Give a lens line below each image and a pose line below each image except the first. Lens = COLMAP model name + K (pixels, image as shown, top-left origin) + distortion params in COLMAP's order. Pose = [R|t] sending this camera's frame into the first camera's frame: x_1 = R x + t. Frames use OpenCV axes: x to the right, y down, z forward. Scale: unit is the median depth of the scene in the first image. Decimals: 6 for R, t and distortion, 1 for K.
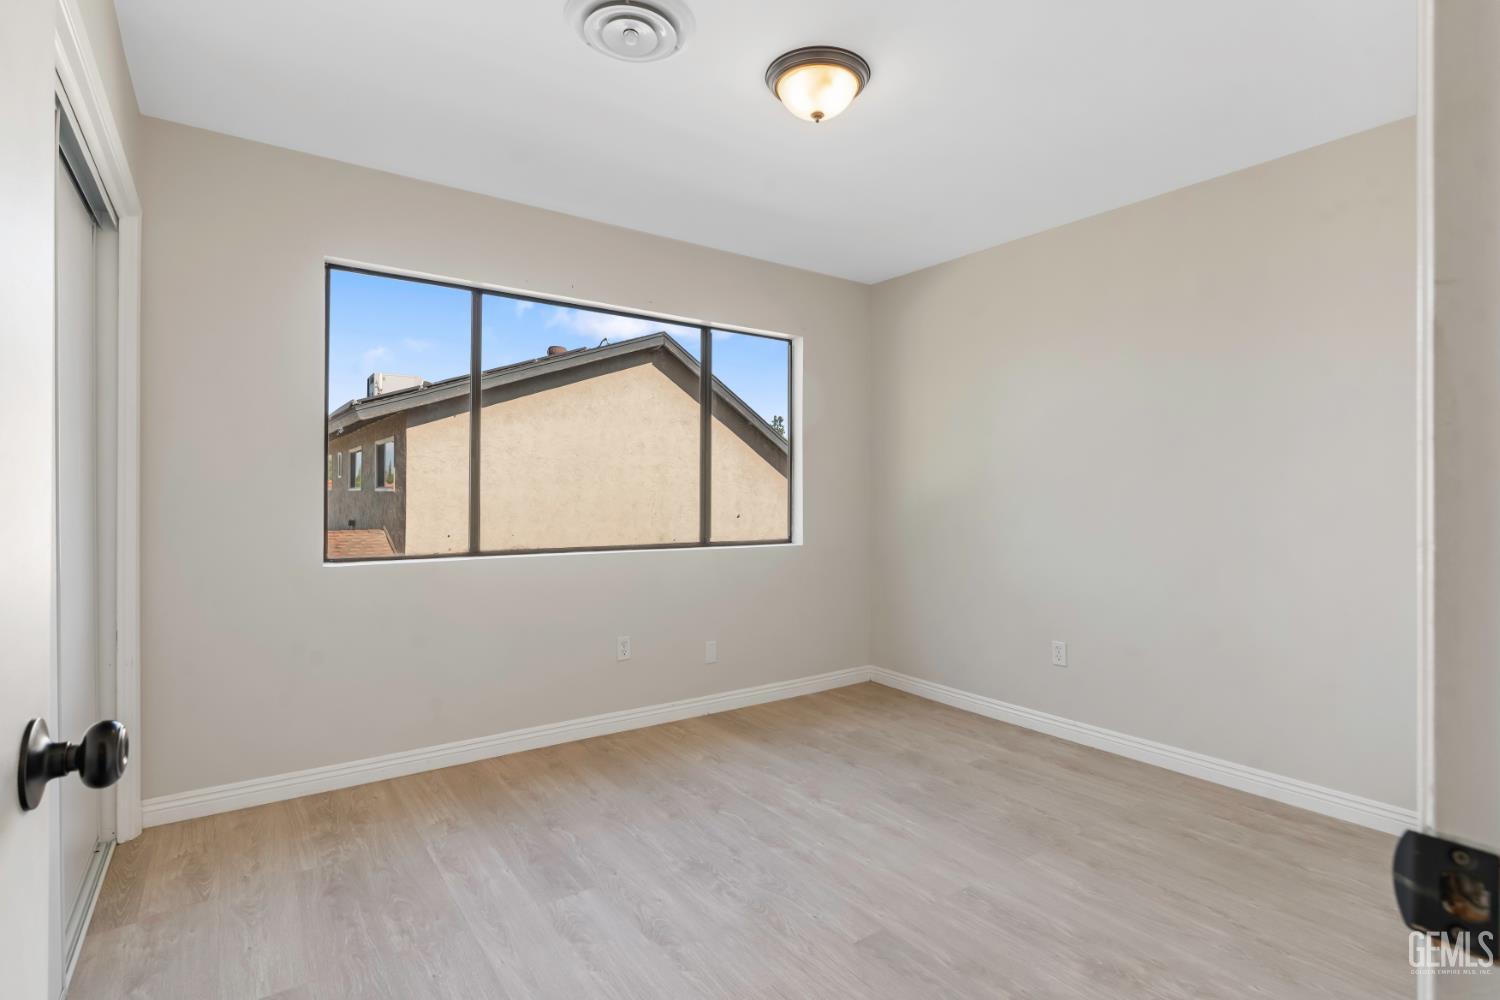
lens RADIAL K [[715.7, 0, 745.8], [0, 715.7, 493.5], [0, 0, 1]] dist [0.001301, -0.000120]
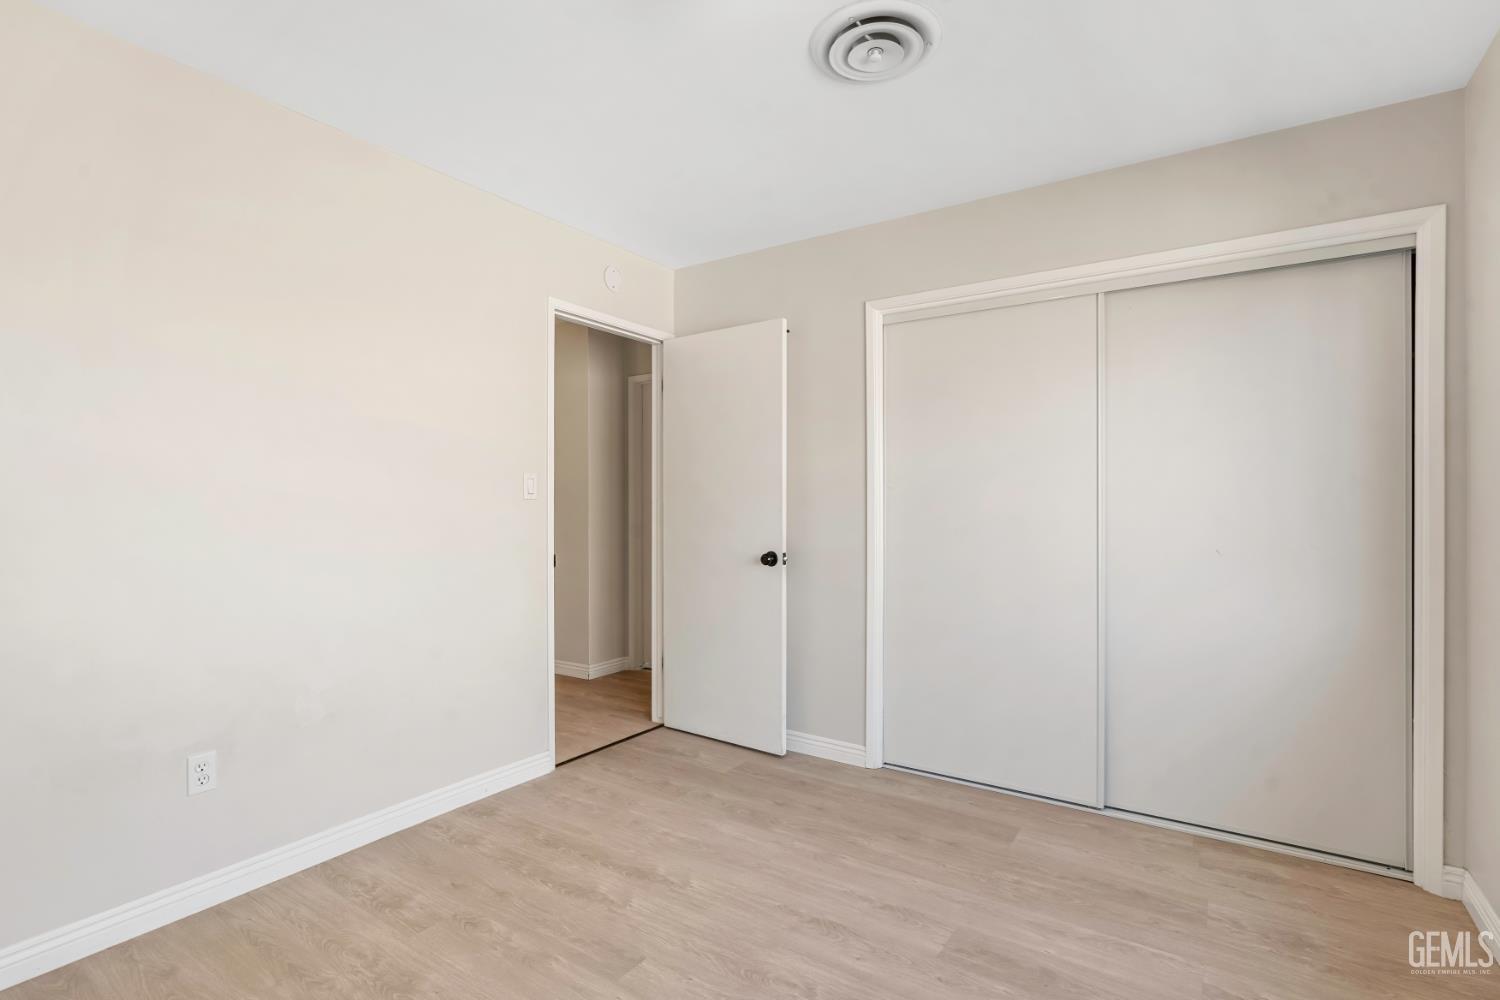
lens RADIAL K [[715.7, 0, 750.1], [0, 715.7, 506.1], [0, 0, 1]] dist [0.001301, -0.000120]
pose [[-0.938099, -0.001637, -0.346363, 0.356382], [-0.003951, 0.999974, 0.005974, -0.020944], [0.346345, 0.006973, -0.938081, 1.956011]]
